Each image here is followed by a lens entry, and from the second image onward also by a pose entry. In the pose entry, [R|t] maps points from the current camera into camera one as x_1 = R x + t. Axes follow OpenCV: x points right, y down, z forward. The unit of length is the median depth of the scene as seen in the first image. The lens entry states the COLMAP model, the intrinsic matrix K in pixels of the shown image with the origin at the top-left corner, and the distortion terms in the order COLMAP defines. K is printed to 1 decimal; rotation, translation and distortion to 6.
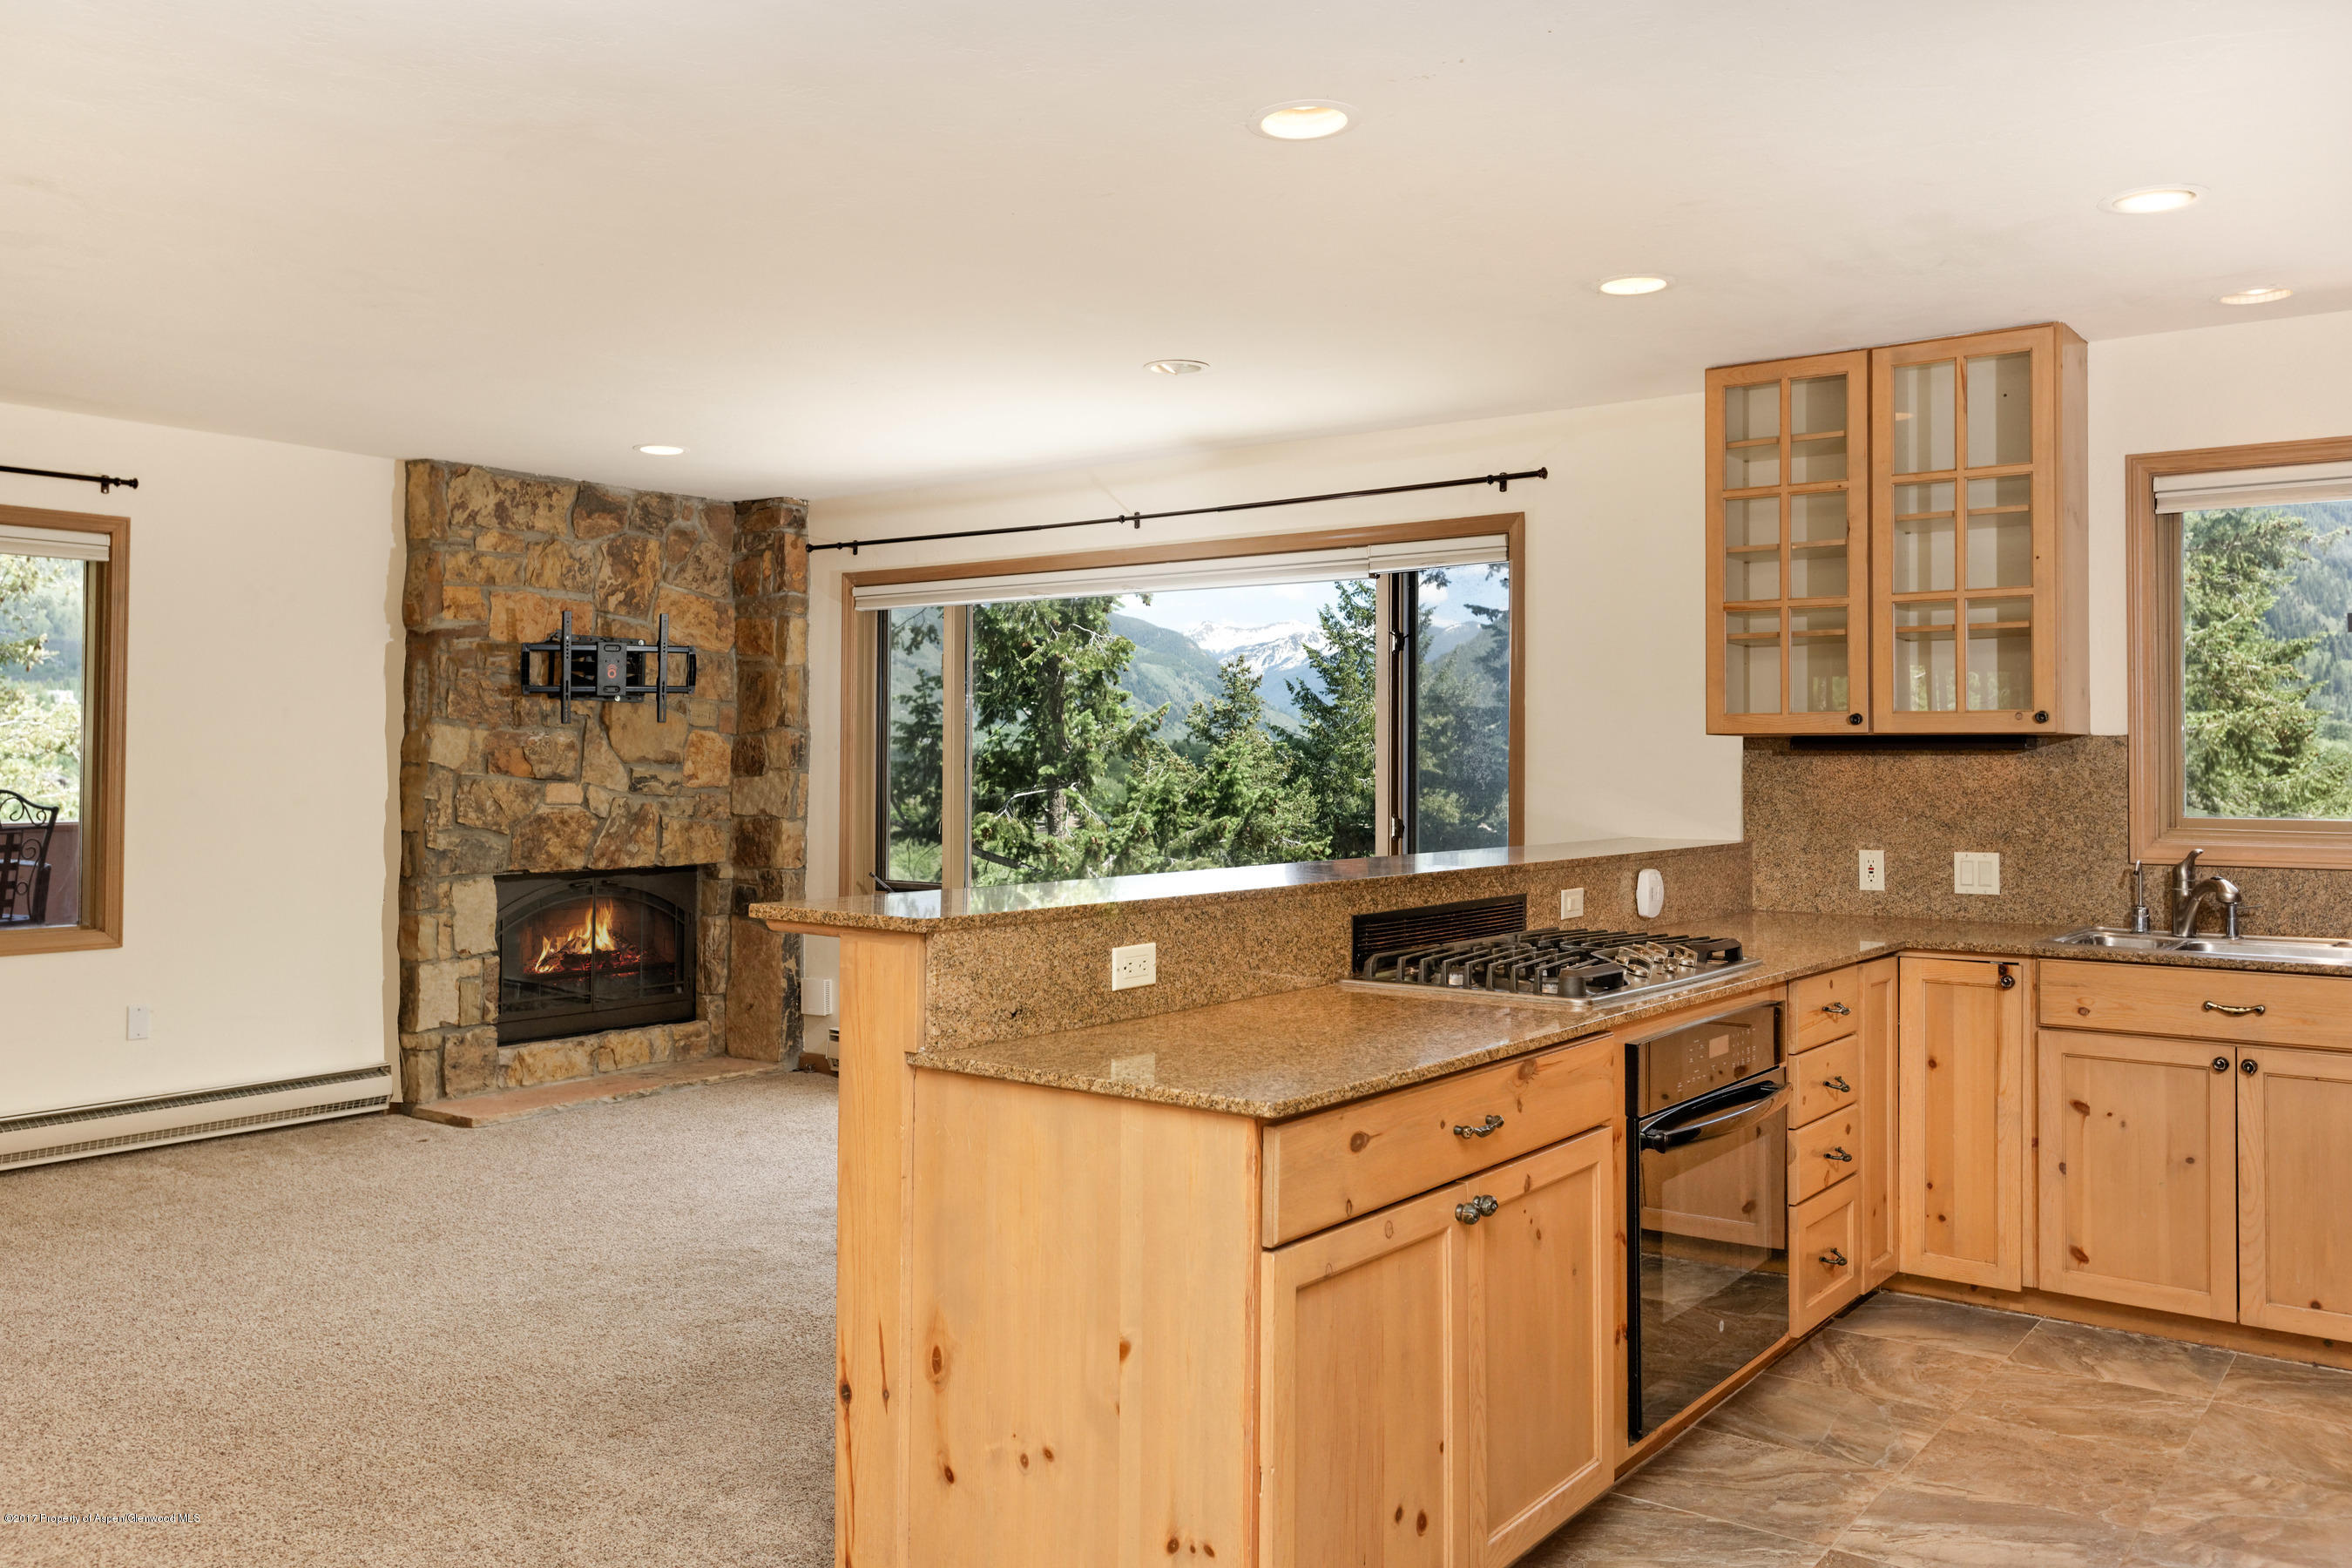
lens RADIAL K [[1843.0, 0, 1143.6], [0, 1843.0, 725.5], [0, 0, 1]] dist [0.005042, -0.013515]
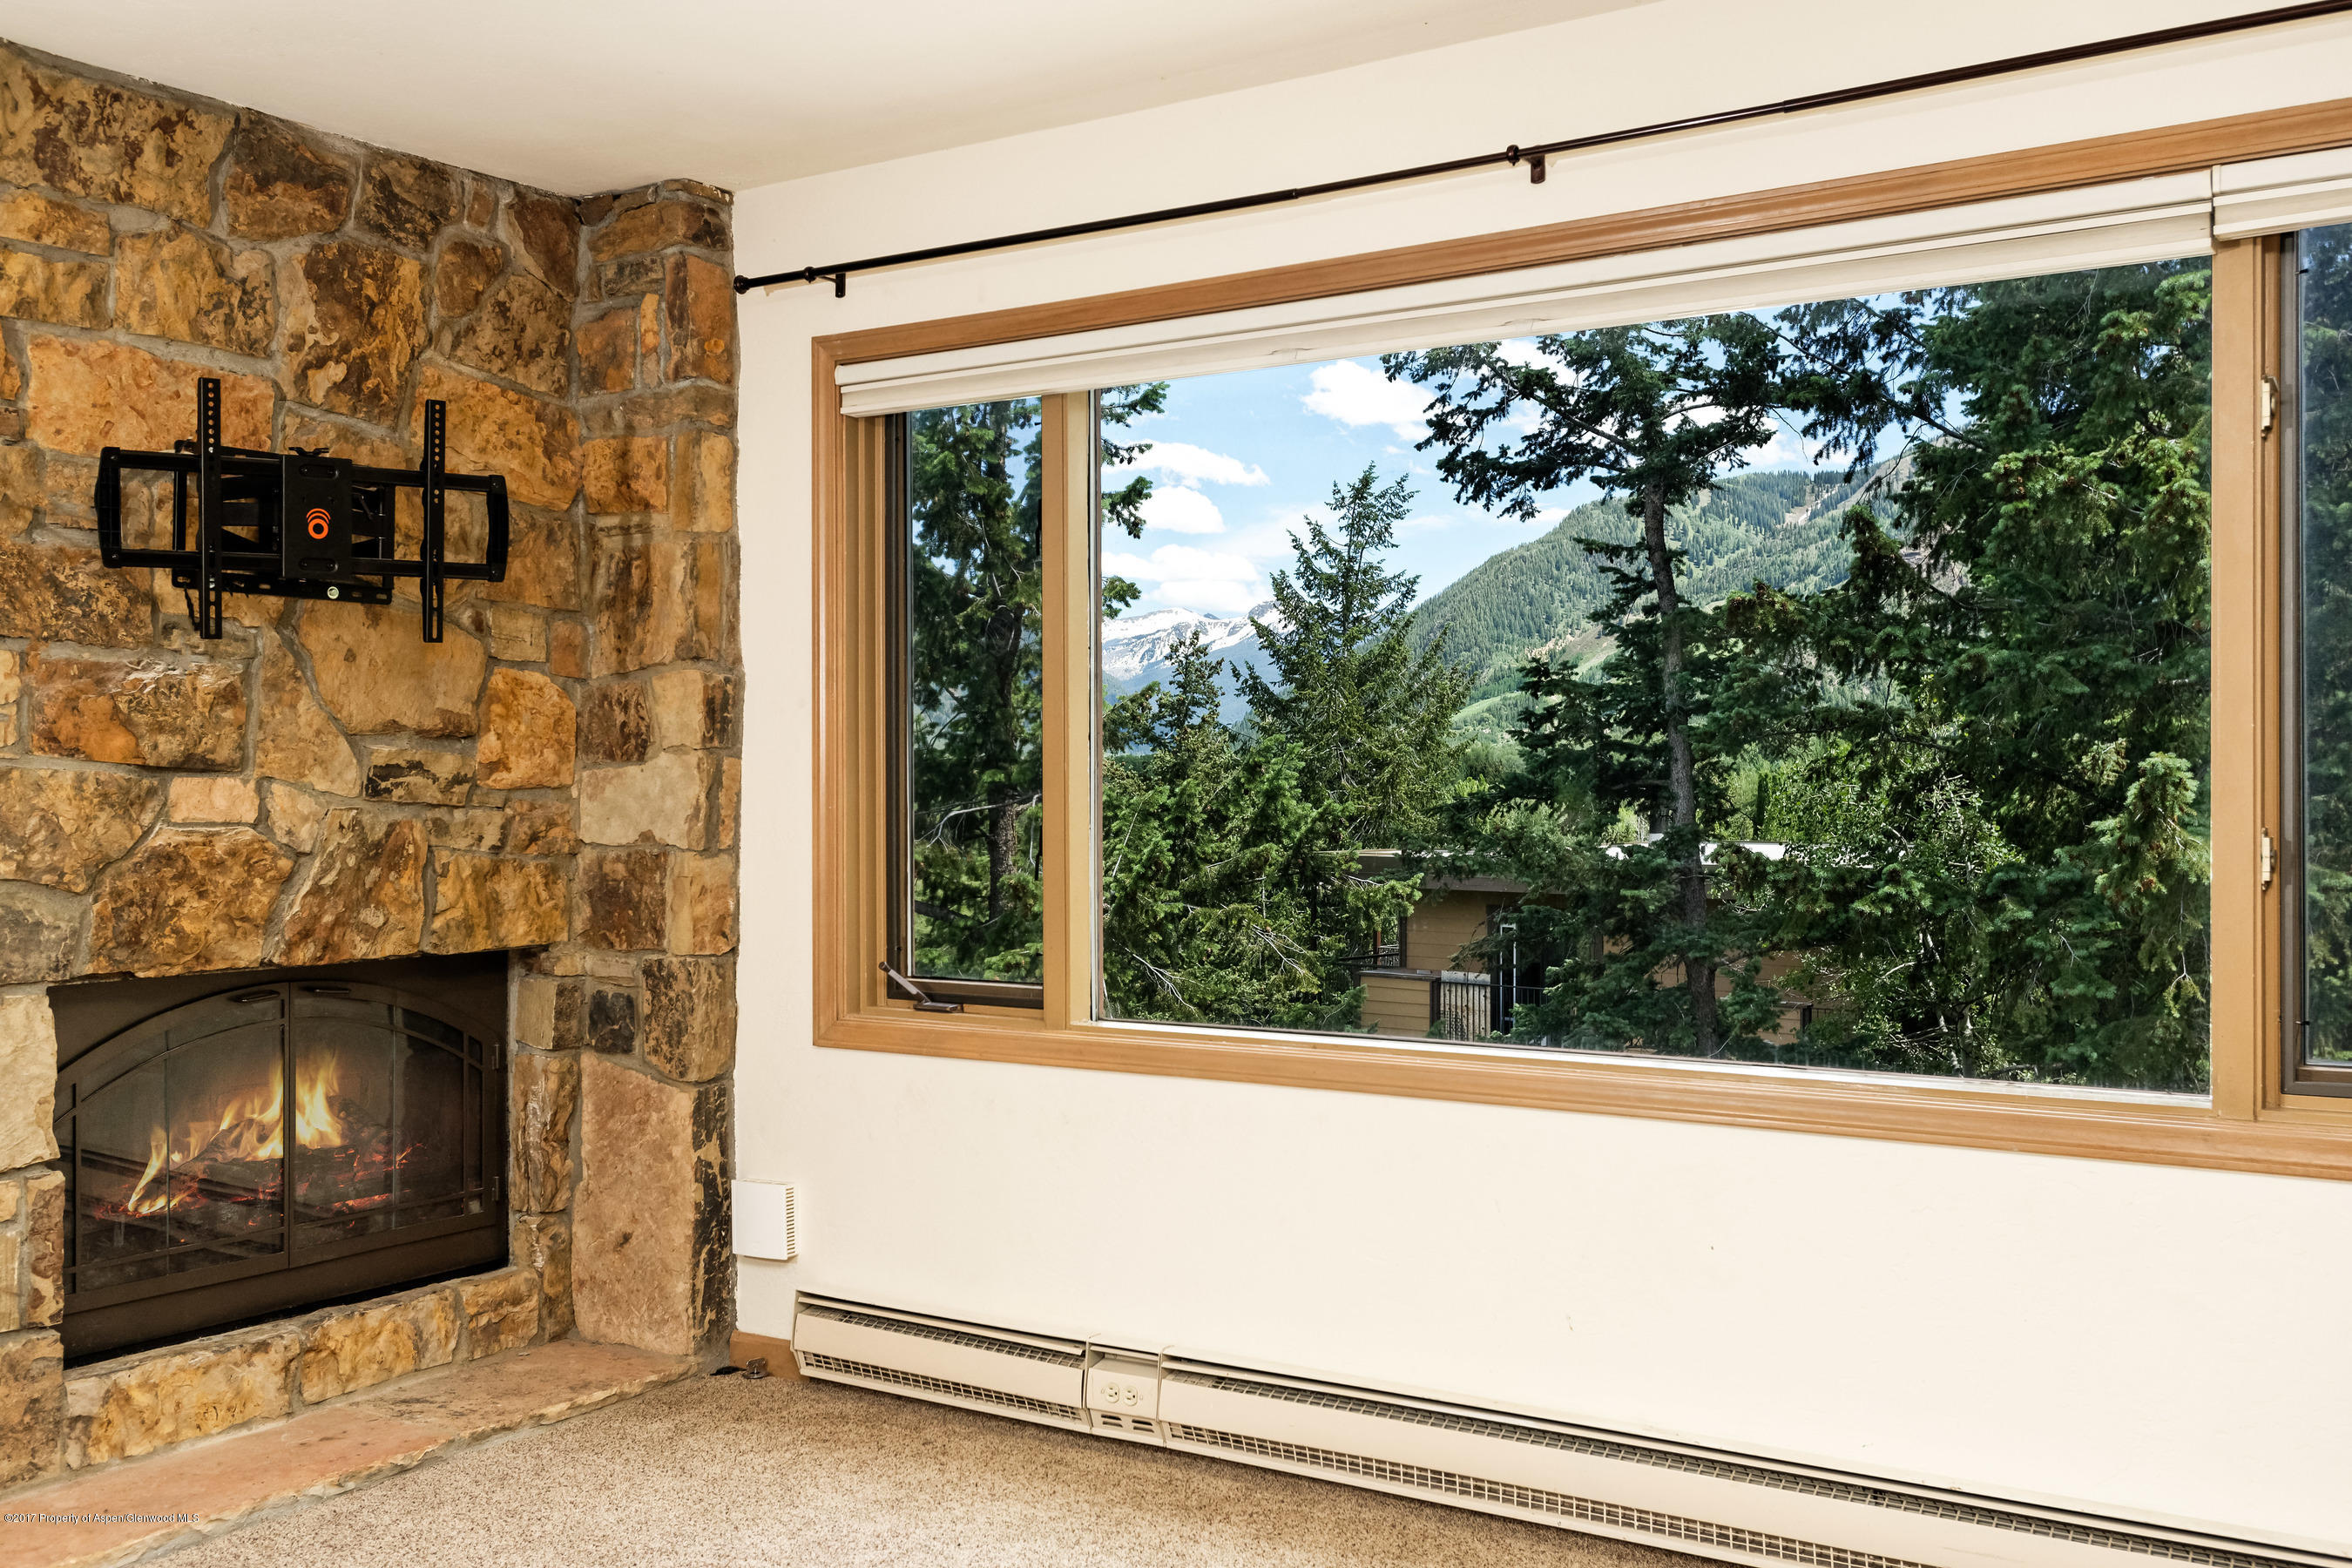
lens RADIAL K [[2260.8, 0, 1167.7], [0, 2260.8, 784.9], [0, 0, 1]] dist [0.012534, 0.000000]
pose [[0.997487, -0.008302, 0.070356, -0.123682], [0.006699, 0.999713, 0.022989, 0.022411], [-0.070526, -0.022460, 0.997257, 0.441012]]
